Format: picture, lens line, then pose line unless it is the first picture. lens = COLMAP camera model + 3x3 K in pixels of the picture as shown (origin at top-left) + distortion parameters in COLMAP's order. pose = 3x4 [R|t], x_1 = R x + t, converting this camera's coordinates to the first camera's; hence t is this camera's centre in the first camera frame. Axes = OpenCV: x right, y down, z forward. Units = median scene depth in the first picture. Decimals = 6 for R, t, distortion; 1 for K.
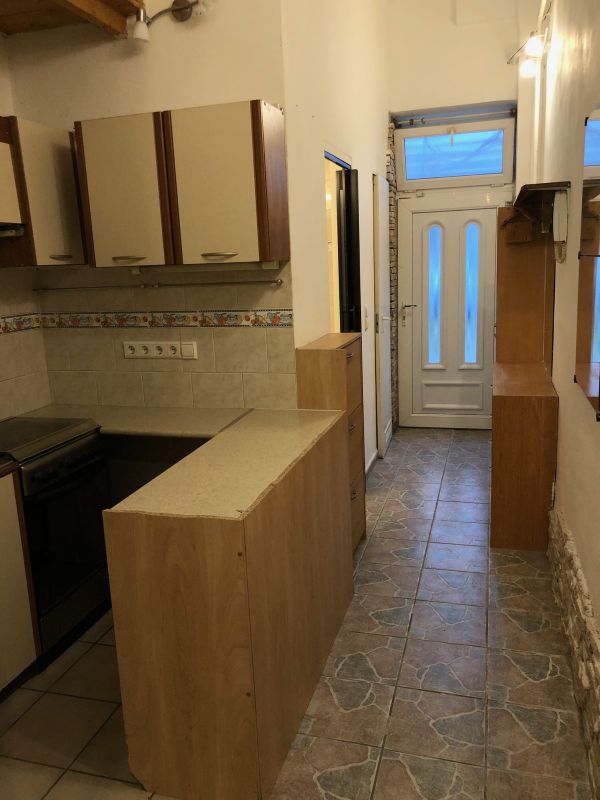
lens RADIAL K [[644.0, 0, 301.1], [0, 644.0, 394.8], [0, 0, 1]] dist [0.005408, 0.001865]
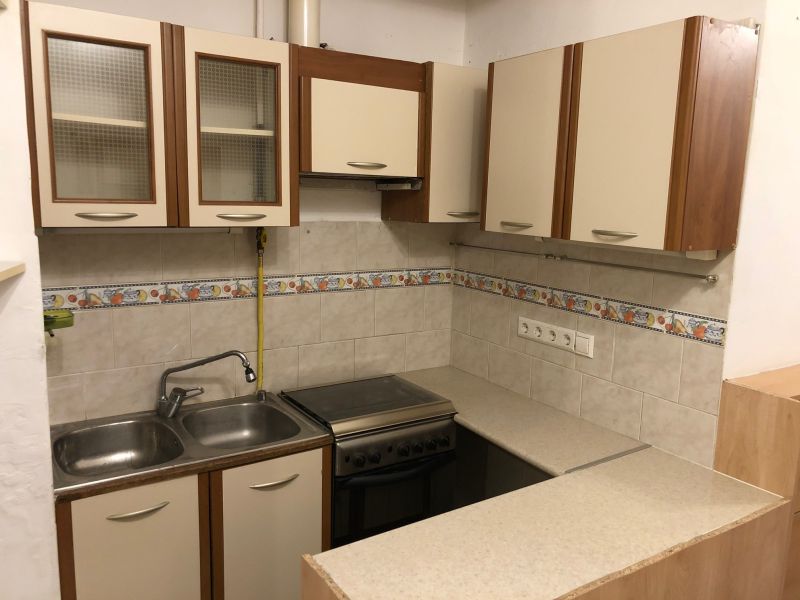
lens RADIAL K [[644.0, 0, 397.3], [0, 644.0, 292.6], [0, 0, 1]] dist [0.005408, 0.001865]
pose [[0.756114, 0.162174, -0.634028, 0.142155], [-0.191247, 0.981274, 0.022922, -0.109393], [0.625873, 0.103924, 0.772970, 0.264408]]
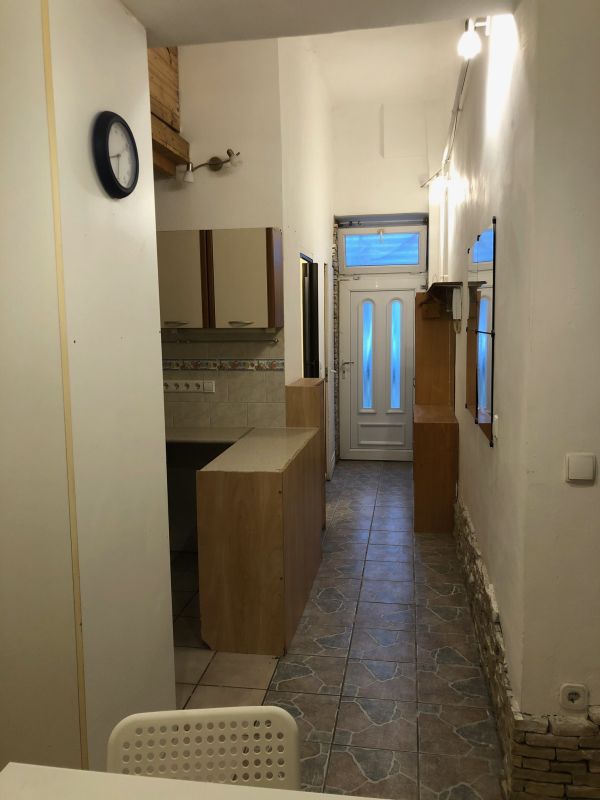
lens RADIAL K [[644.0, 0, 297.8], [0, 644.0, 402.7], [0, 0, 1]] dist [0.005408, 0.001865]
pose [[0.992923, 0.013118, 0.118036, -0.152831], [-0.003246, 0.996508, -0.083438, 0.088811], [-0.118719, 0.082464, 0.989498, -0.456642]]
